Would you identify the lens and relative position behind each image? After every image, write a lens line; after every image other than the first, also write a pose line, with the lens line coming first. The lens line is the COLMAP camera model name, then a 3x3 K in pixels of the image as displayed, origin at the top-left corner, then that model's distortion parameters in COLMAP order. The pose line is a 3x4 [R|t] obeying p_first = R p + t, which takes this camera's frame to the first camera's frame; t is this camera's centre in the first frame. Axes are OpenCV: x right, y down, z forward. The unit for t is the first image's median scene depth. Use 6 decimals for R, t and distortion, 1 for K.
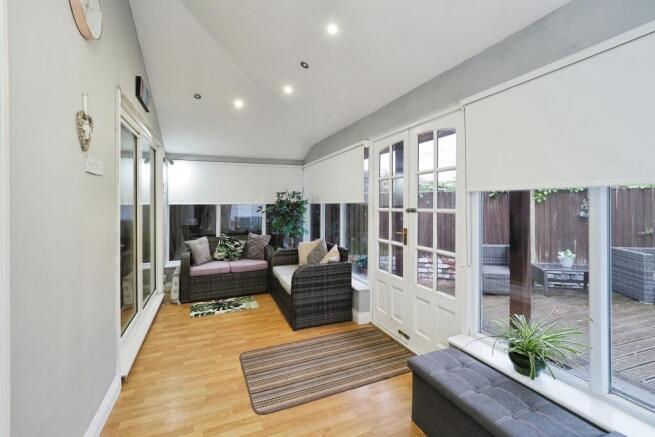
lens RADIAL K [[280.1, 0, 316.3], [0, 280.1, 206.7], [0, 0, 1]] dist [-0.000777, -0.000191]
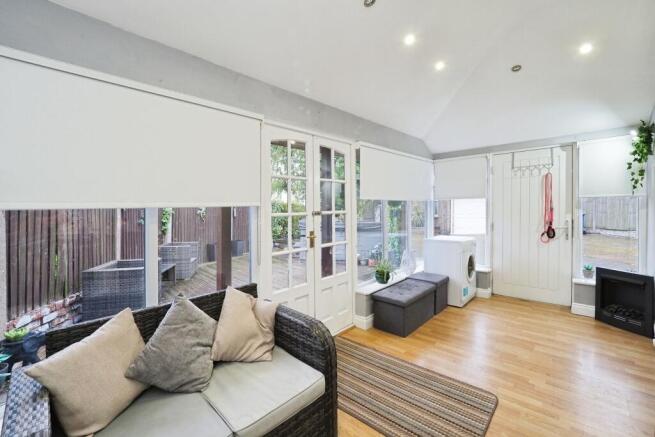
lens RADIAL K [[280.1, 0, 316.3], [0, 280.1, 206.7], [0, 0, 1]] dist [-0.000777, -0.000191]
pose [[-0.414734, 0.020006, 0.909723, -0.676618], [0.026502, 0.999600, -0.009901, -0.002262], [-0.909557, 0.020003, -0.415098, 1.519365]]
